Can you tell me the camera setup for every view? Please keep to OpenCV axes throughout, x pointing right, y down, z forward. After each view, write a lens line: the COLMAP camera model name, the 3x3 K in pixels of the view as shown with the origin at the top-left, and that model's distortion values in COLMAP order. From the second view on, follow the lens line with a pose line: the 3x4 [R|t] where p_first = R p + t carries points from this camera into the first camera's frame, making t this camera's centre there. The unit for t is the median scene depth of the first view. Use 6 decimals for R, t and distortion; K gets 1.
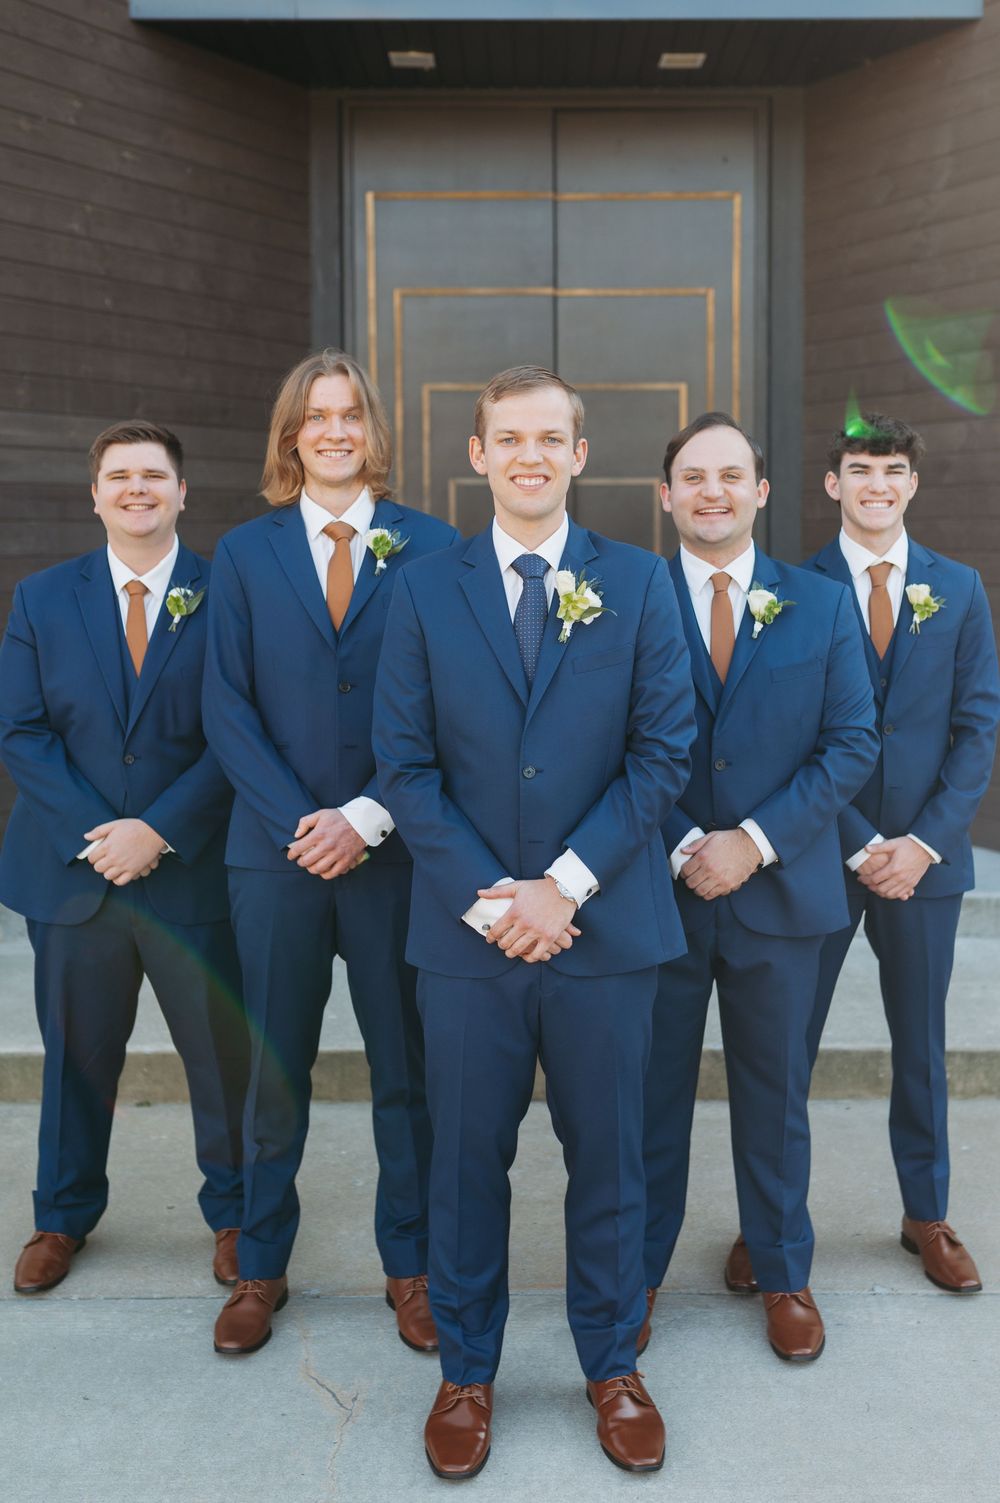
lens RADIAL K [[1599.9, 0, 500.0], [0, 1599.9, 751.5], [0, 0, 1]] dist [-0.144700, 0.152395]
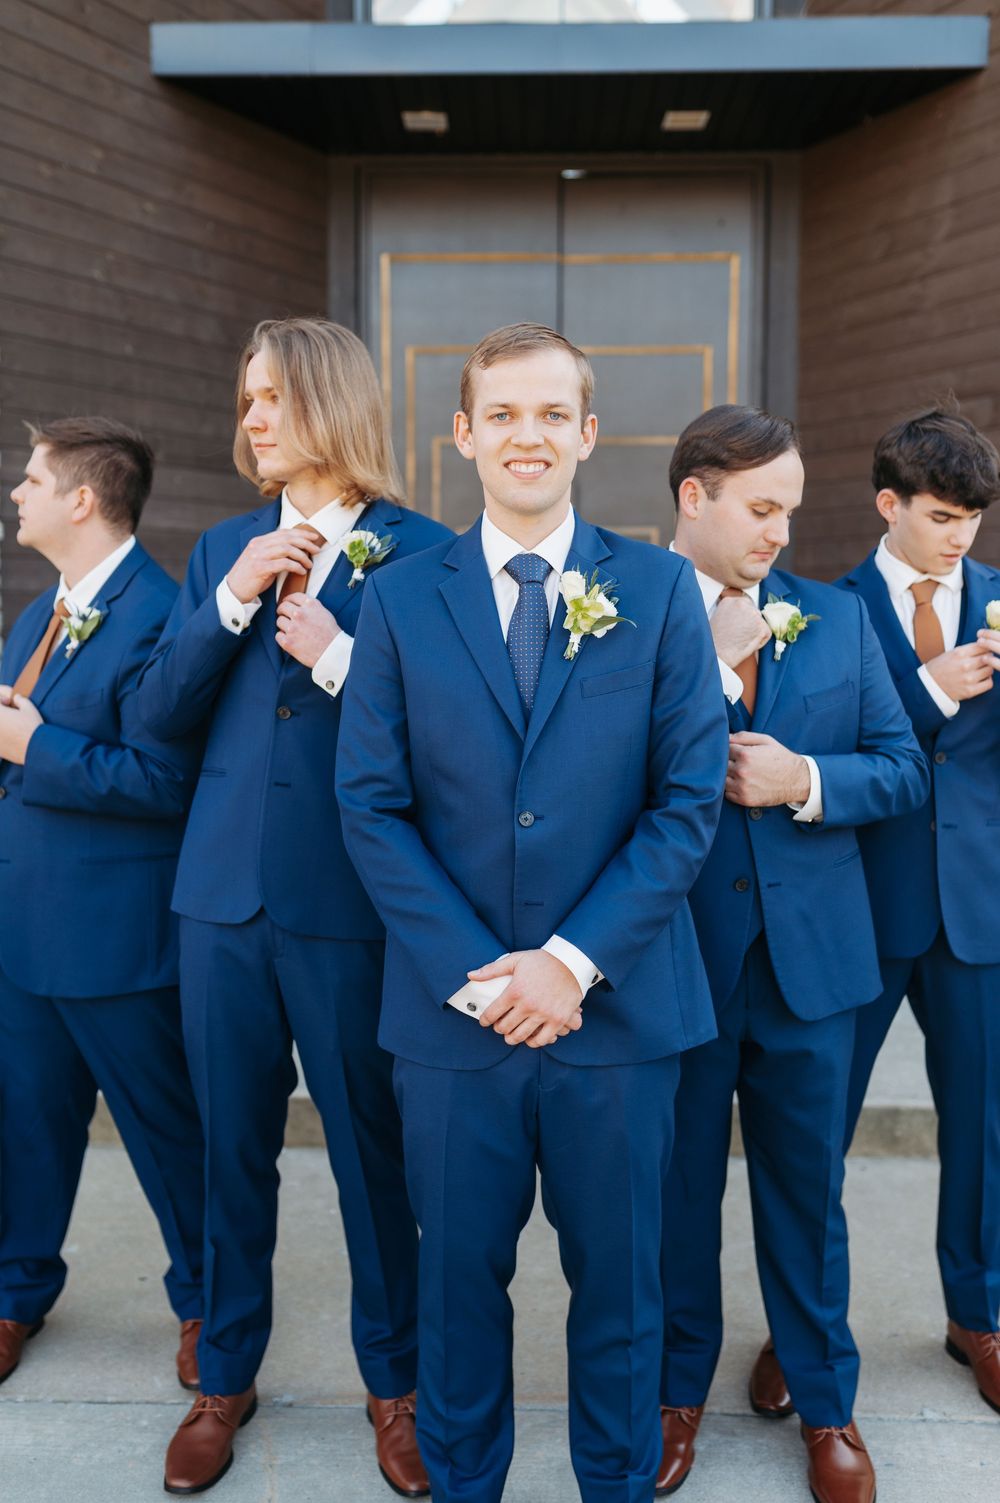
lens RADIAL K [[1431.1, 0, 430.1], [0, 1431.1, 653.6], [0, 0, 1]] dist [0.179333, -0.212328]
pose [[0.998578, 0.007757, -0.052738, 0.003901], [-0.012409, 0.996001, -0.088473, -0.003993], [0.051841, 0.089002, 0.994681, 0.134884]]
